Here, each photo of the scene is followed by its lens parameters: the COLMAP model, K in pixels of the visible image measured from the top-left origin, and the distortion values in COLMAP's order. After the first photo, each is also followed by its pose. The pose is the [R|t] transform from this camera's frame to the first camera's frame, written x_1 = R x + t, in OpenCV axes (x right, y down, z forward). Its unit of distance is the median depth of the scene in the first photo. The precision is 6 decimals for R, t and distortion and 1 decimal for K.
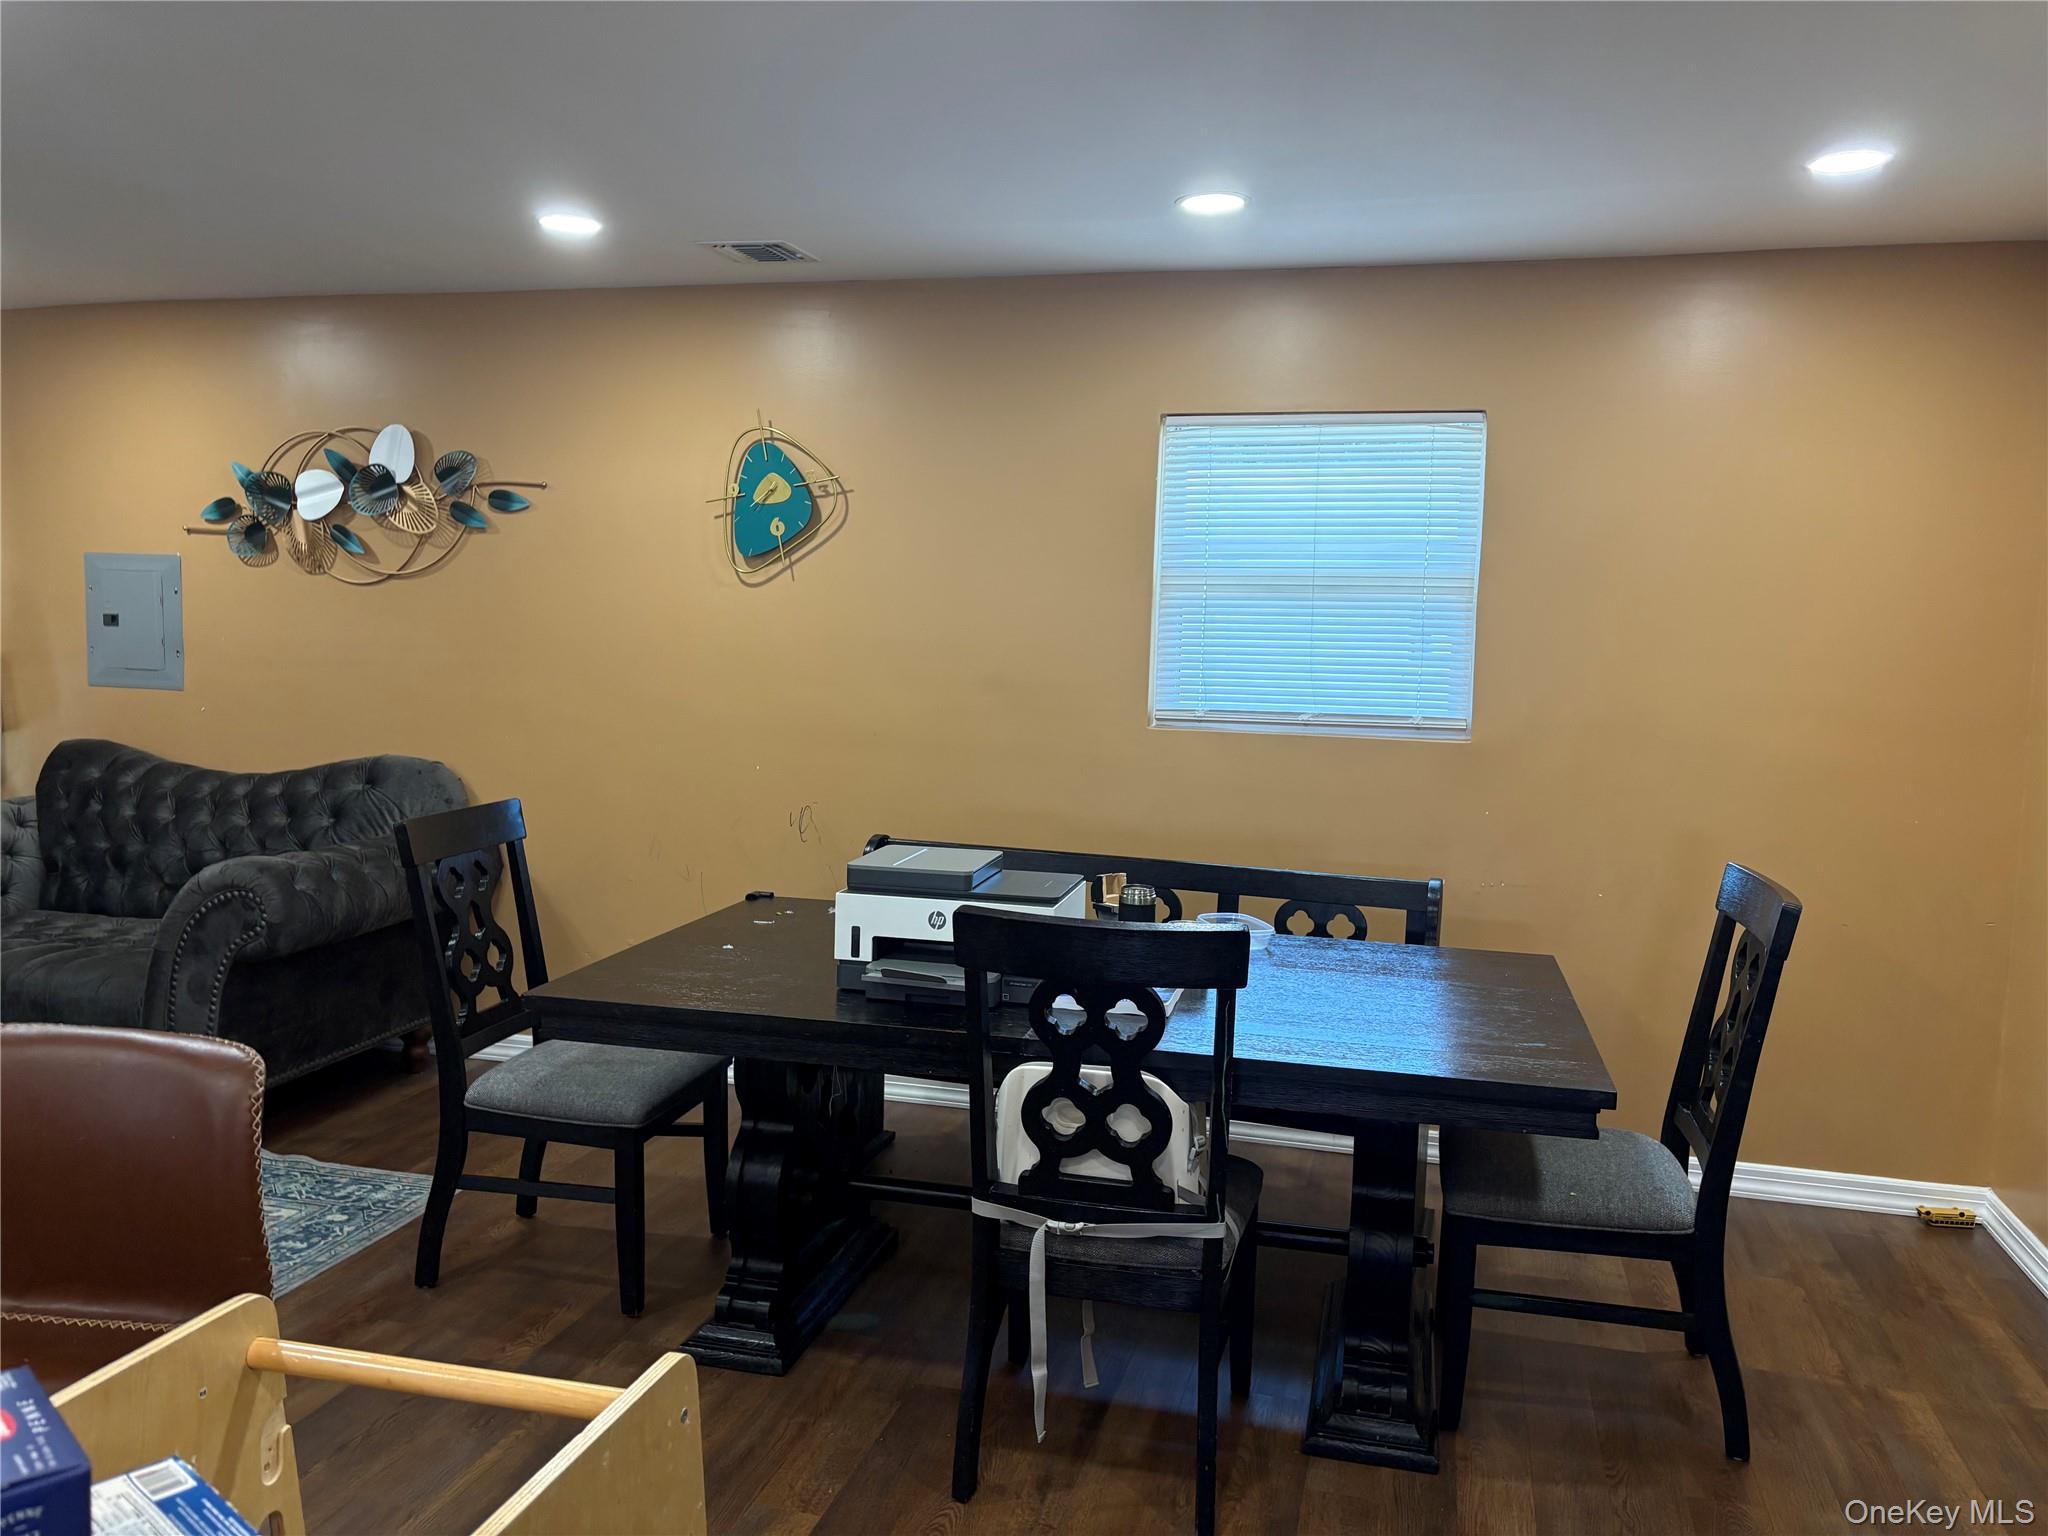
lens RADIAL K [[1562.3, 0, 1012.0], [0, 1562.3, 790.4], [0, 0, 1]] dist [0.056619, -0.071490]
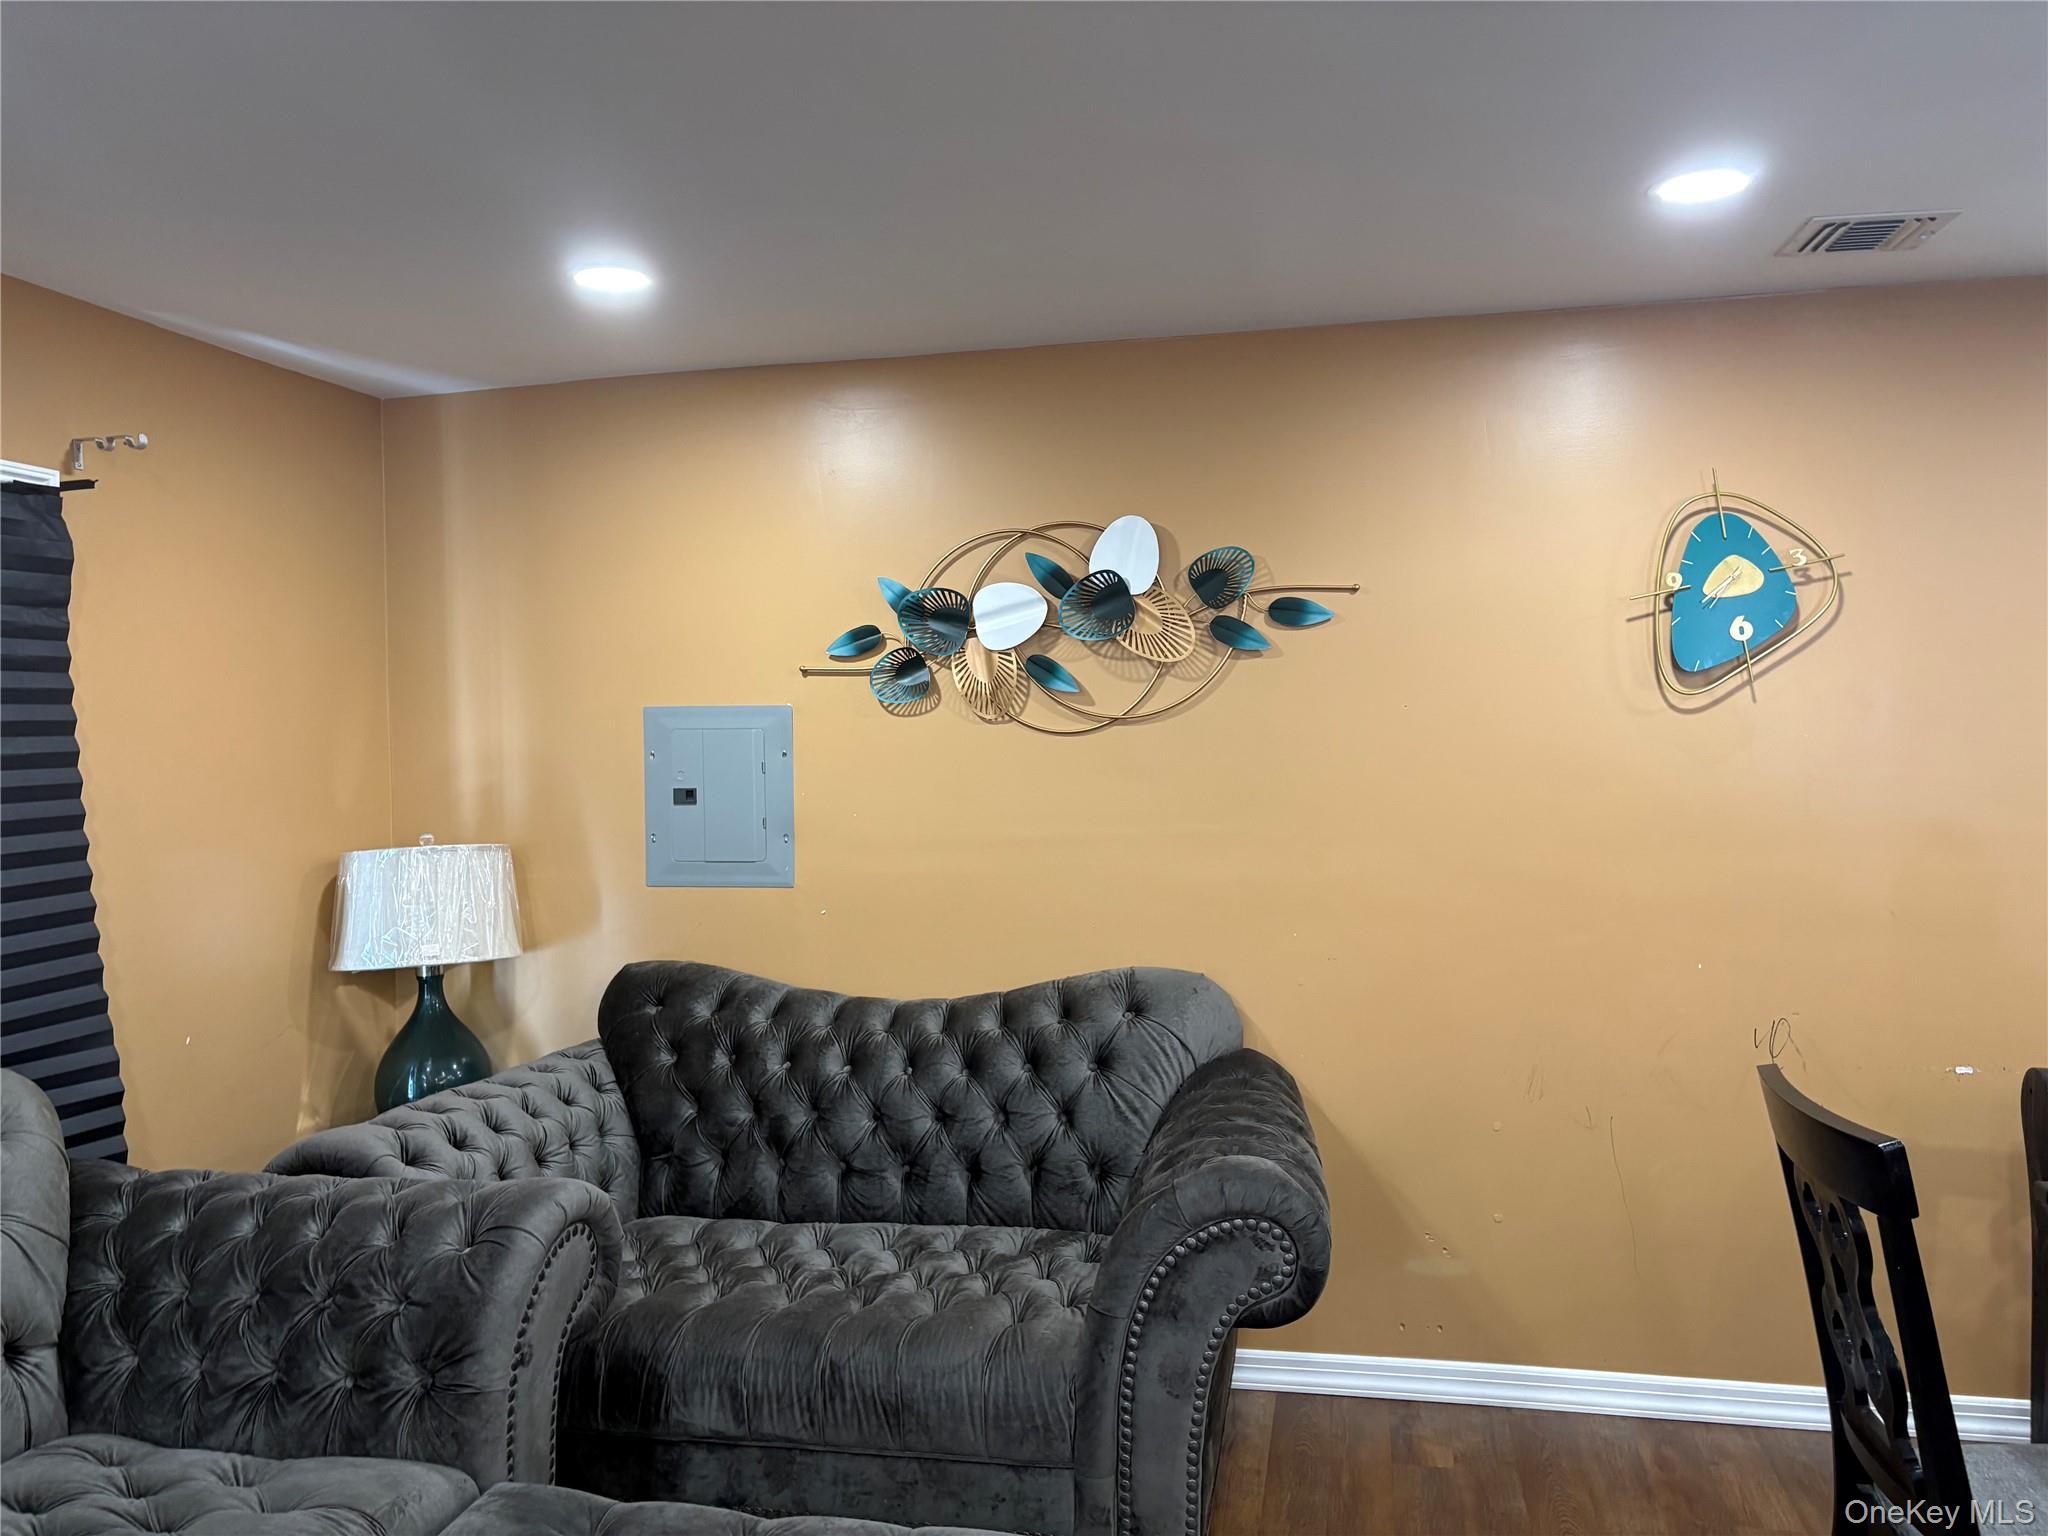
lens RADIAL K [[1562.3, 0, 1012.0], [0, 1562.3, 790.4], [0, 0, 1]] dist [0.056619, -0.071490]
pose [[0.997784, -0.043809, 0.050069, -0.481257], [0.047325, 0.996330, -0.071329, -0.054442], [-0.046760, 0.073540, 0.996195, 0.279678]]
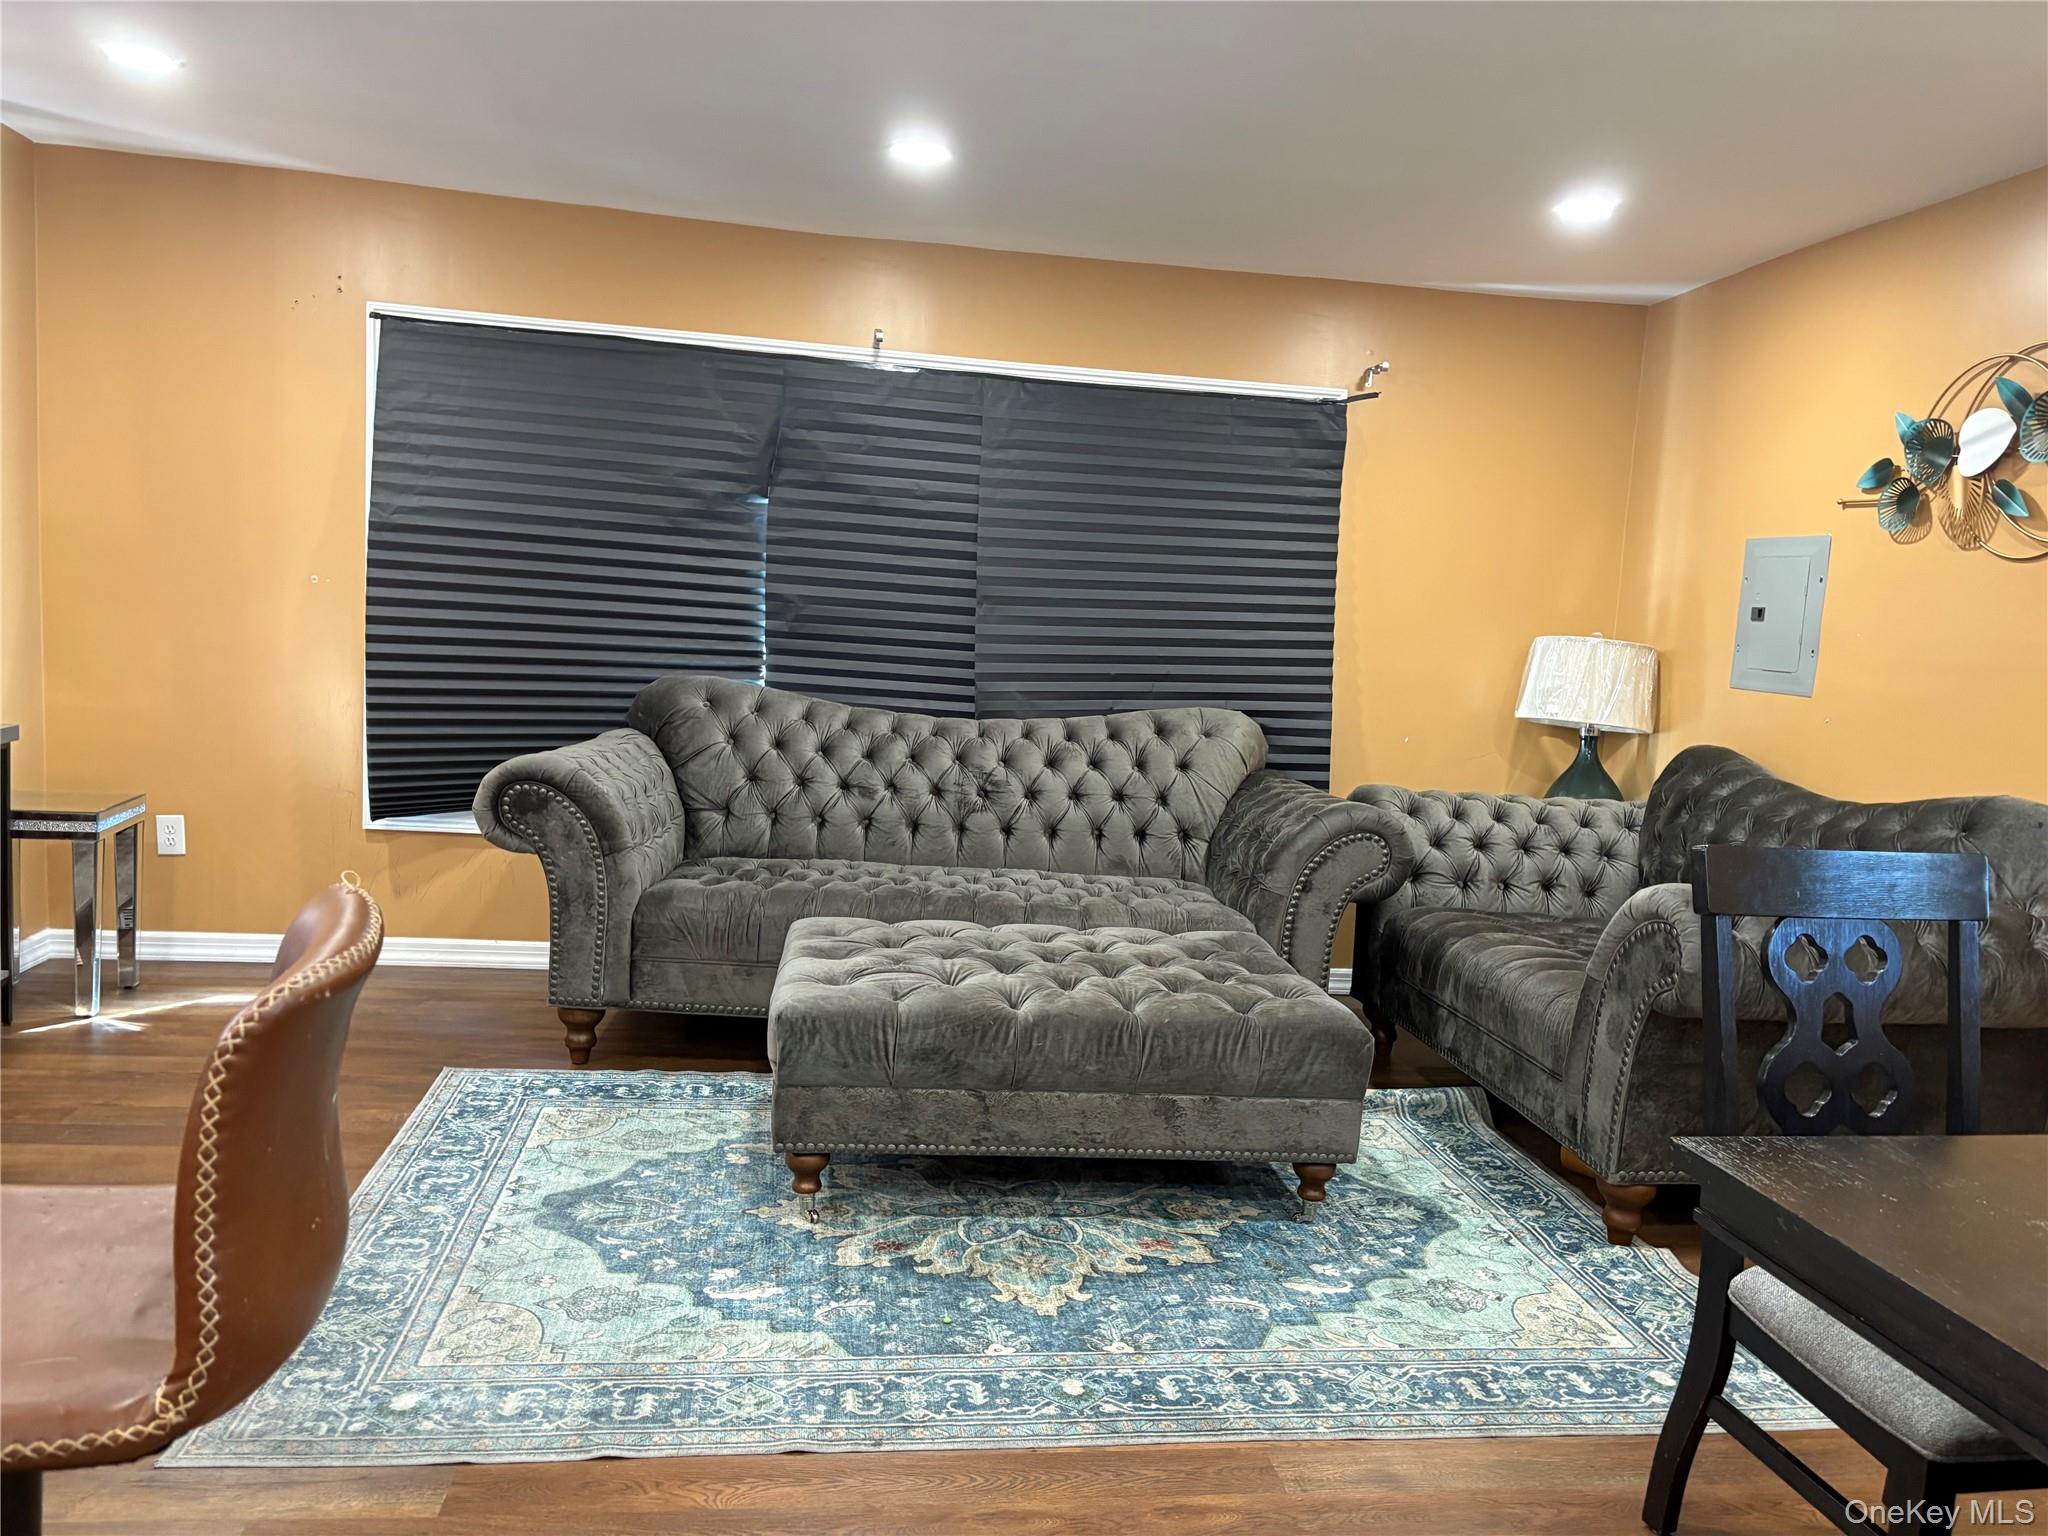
lens RADIAL K [[1519.8, 0, 1025.7], [0, 1519.8, 783.4], [0, 0, 1]] dist [0.054036, -0.077125]
pose [[0.382611, 0.106061, -0.917802, 0.069069], [-0.149883, 0.987356, 0.051616, 0.002441], [0.911671, 0.117814, 0.393670, 0.322238]]
